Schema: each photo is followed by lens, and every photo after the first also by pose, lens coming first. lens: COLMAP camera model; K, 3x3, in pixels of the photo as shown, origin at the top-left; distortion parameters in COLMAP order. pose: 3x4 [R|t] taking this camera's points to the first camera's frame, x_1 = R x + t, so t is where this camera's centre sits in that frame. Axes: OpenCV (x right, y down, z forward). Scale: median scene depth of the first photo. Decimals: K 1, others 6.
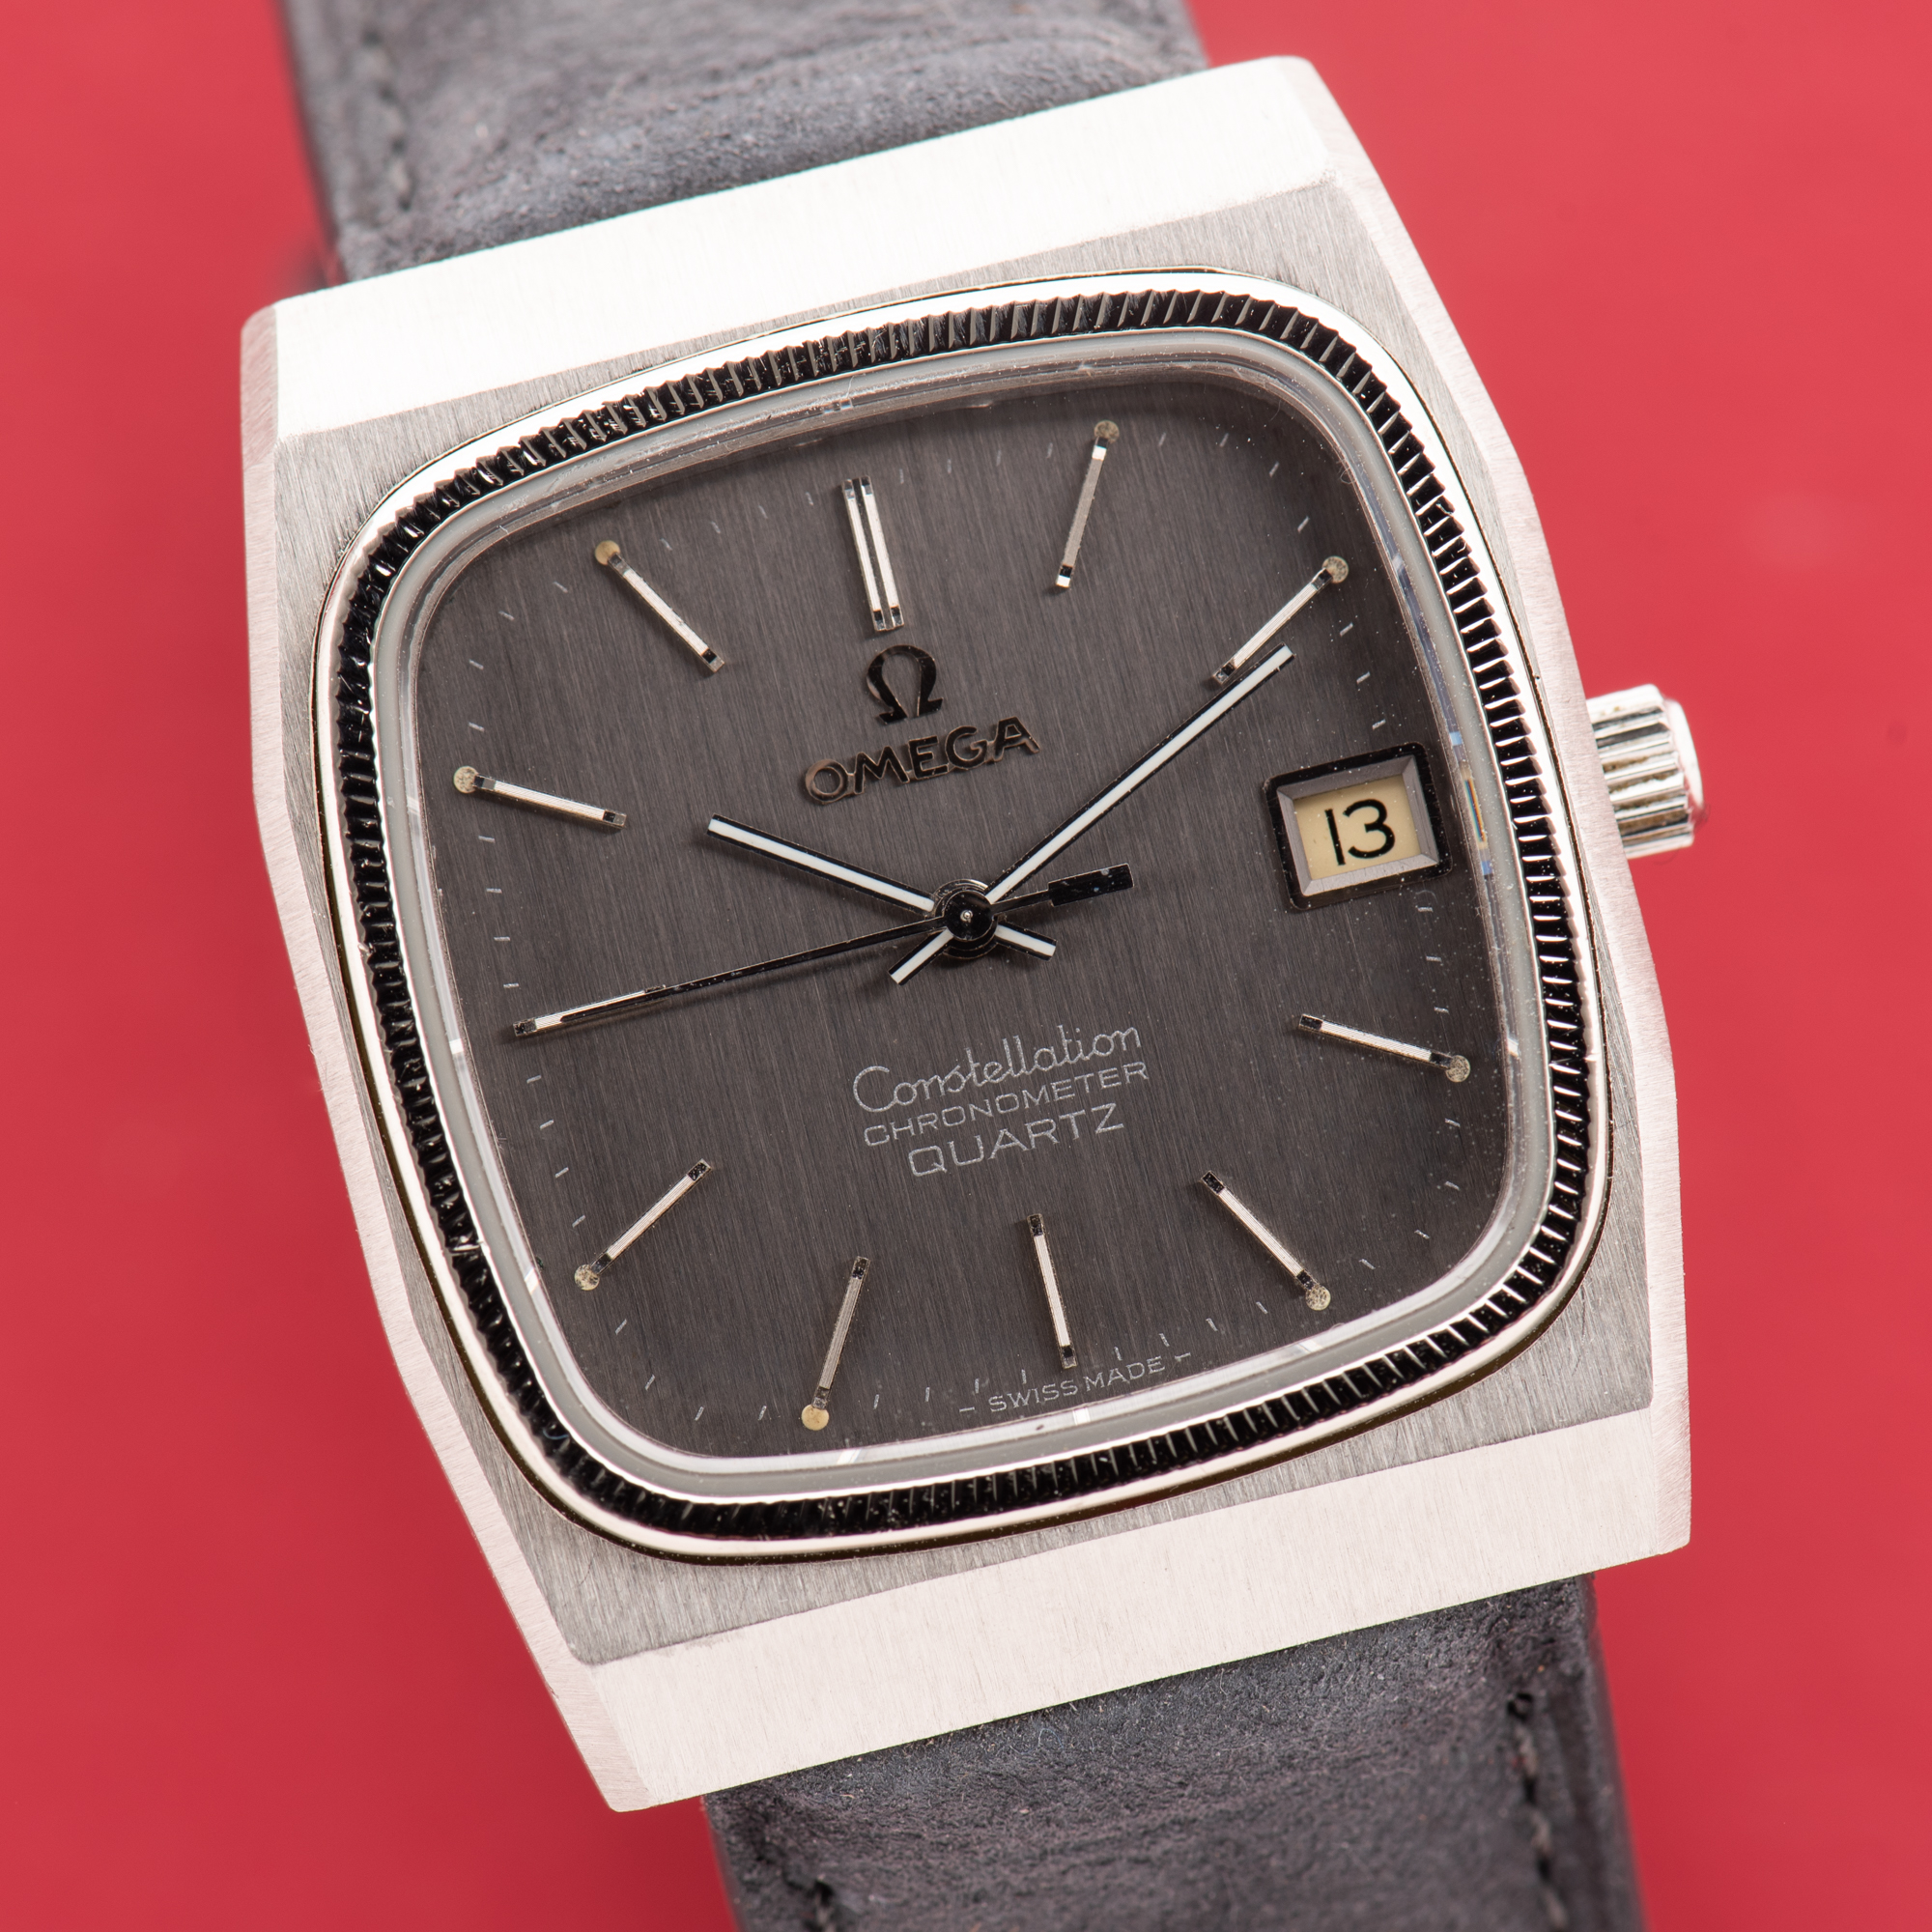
lens RADIAL K [[14423.5, 0, 966.0], [0, 14423.5, 966.0], [0, 0, 1]] dist [-0.150519, -64.337965]
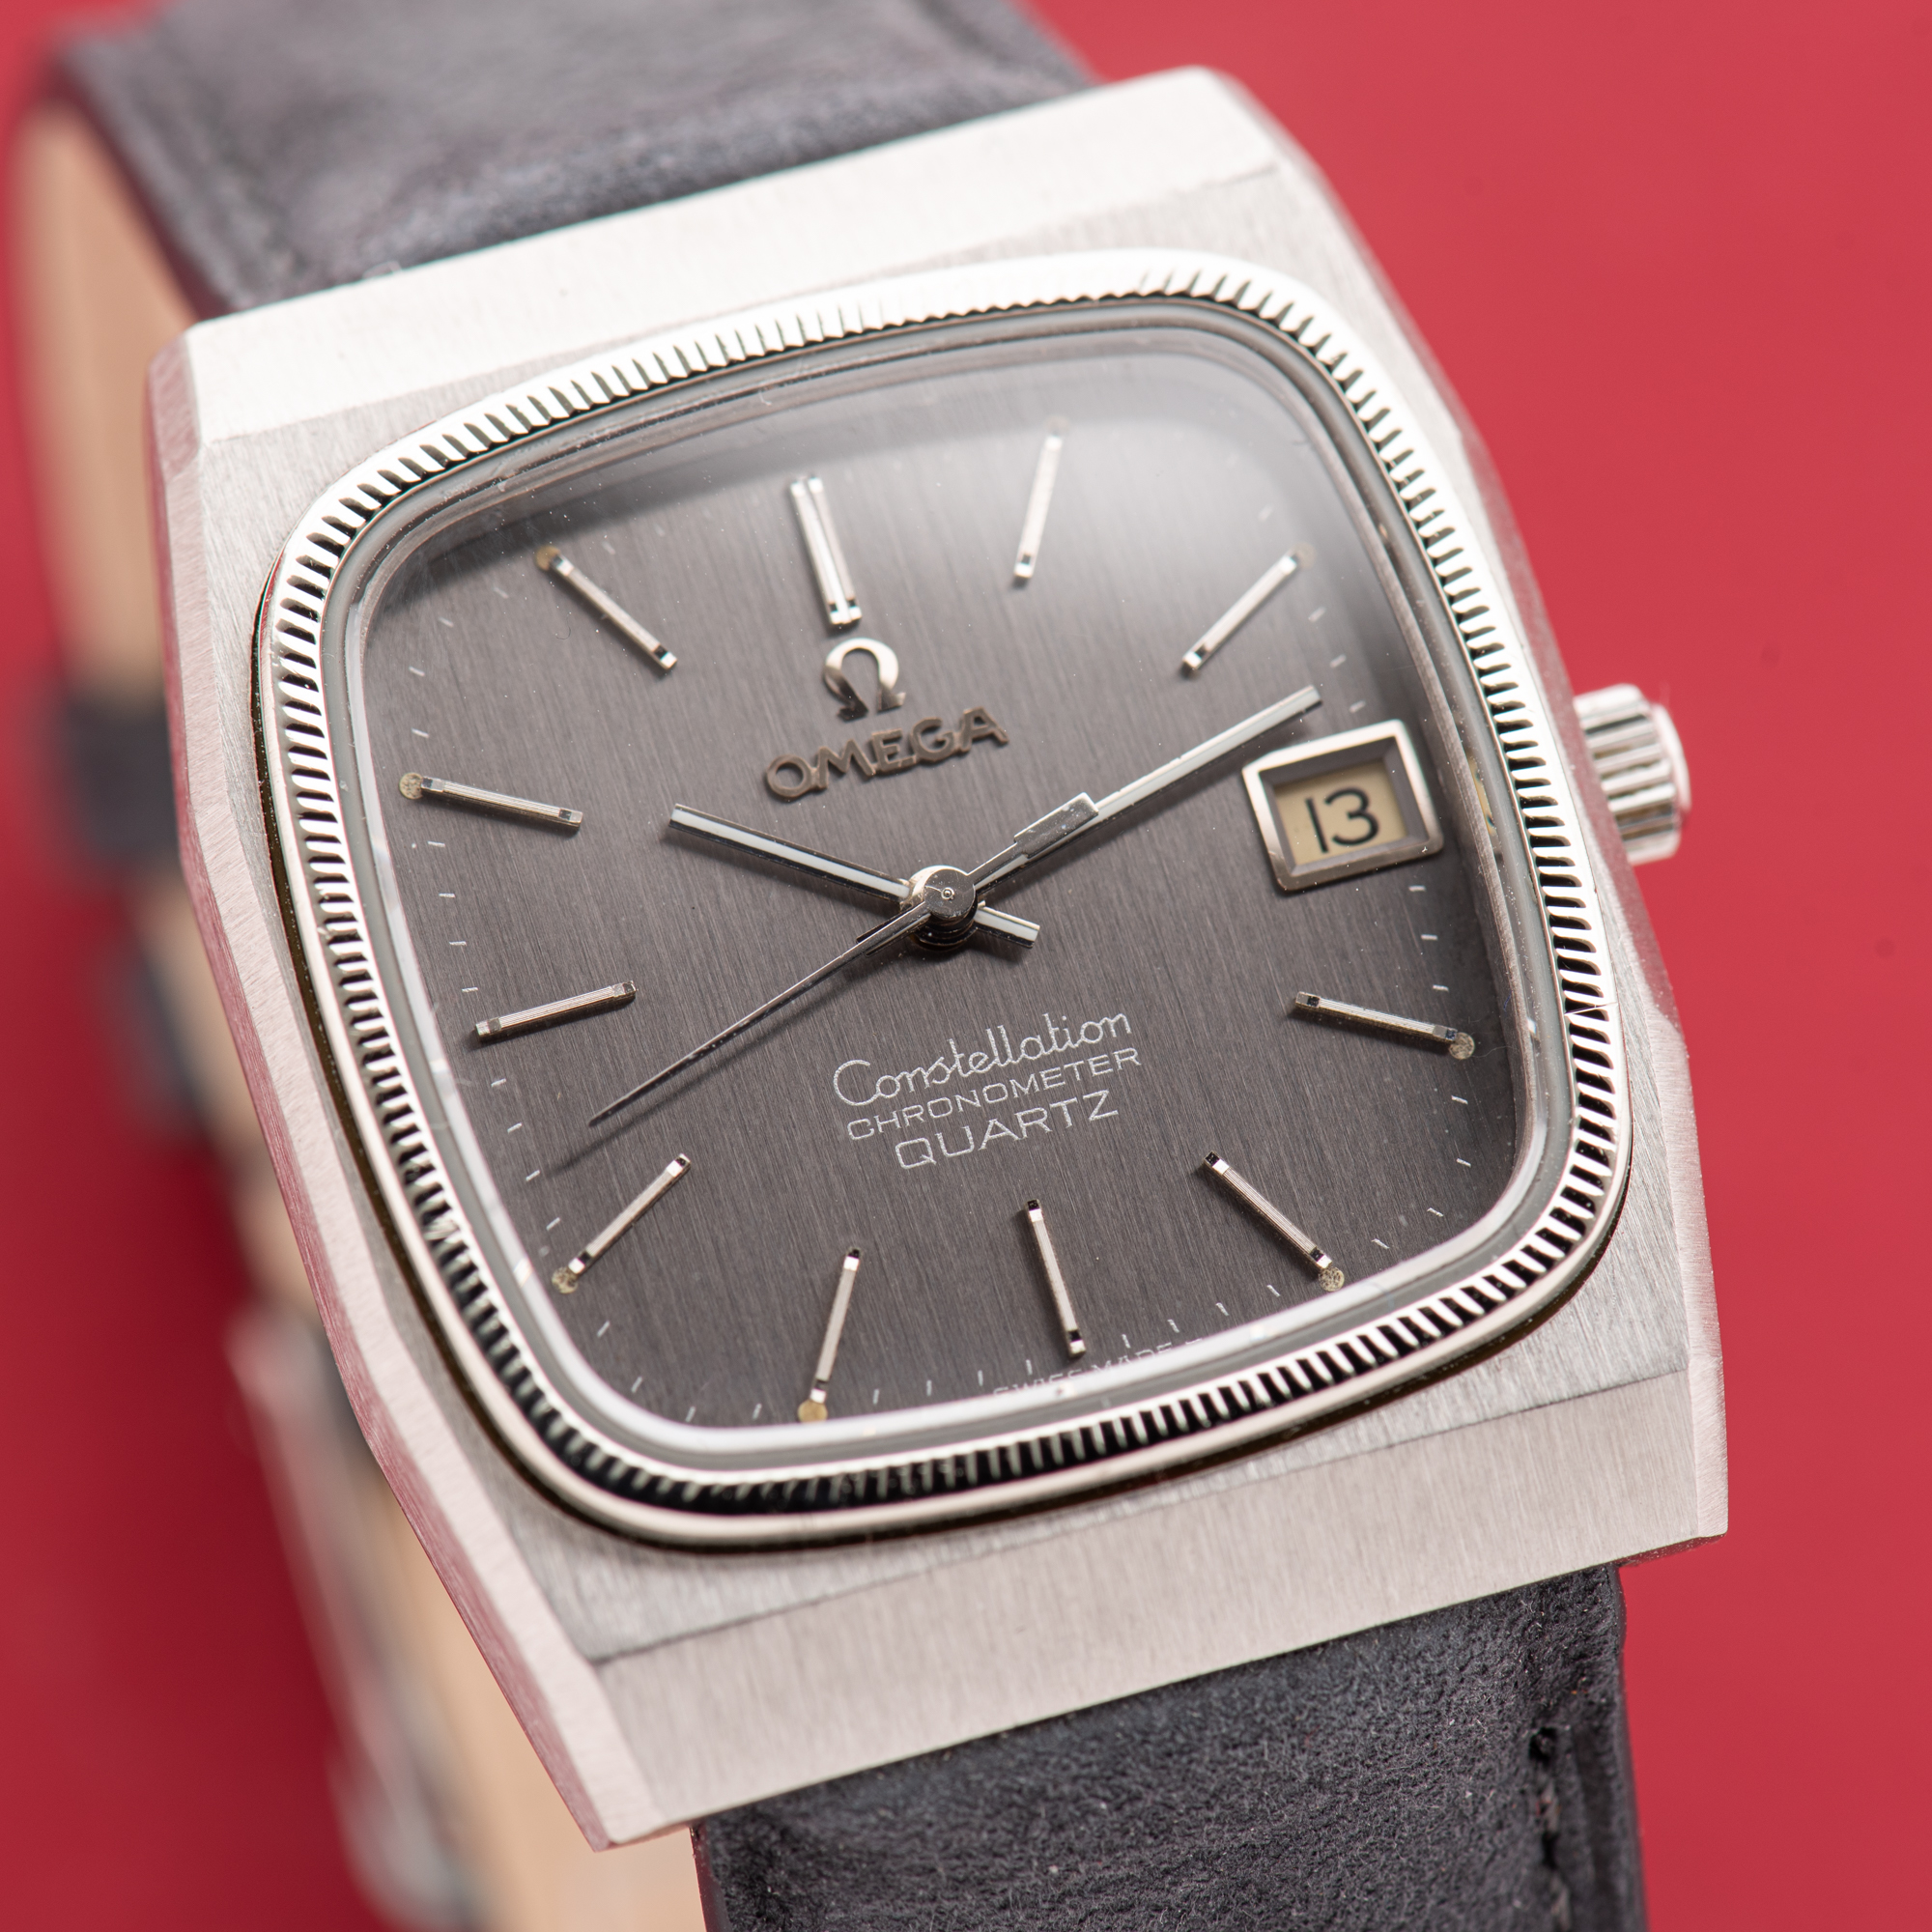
lens RADIAL K [[14423.5, 0, 966.0], [0, 14423.5, 966.0], [0, 0, 1]] dist [-0.150519, -64.337965]
pose [[0.995014, -0.027073, 0.095987, -0.090330], [0.047097, 0.975925, -0.212959, 0.204198], [-0.087911, 0.216418, 0.972335, 0.071097]]
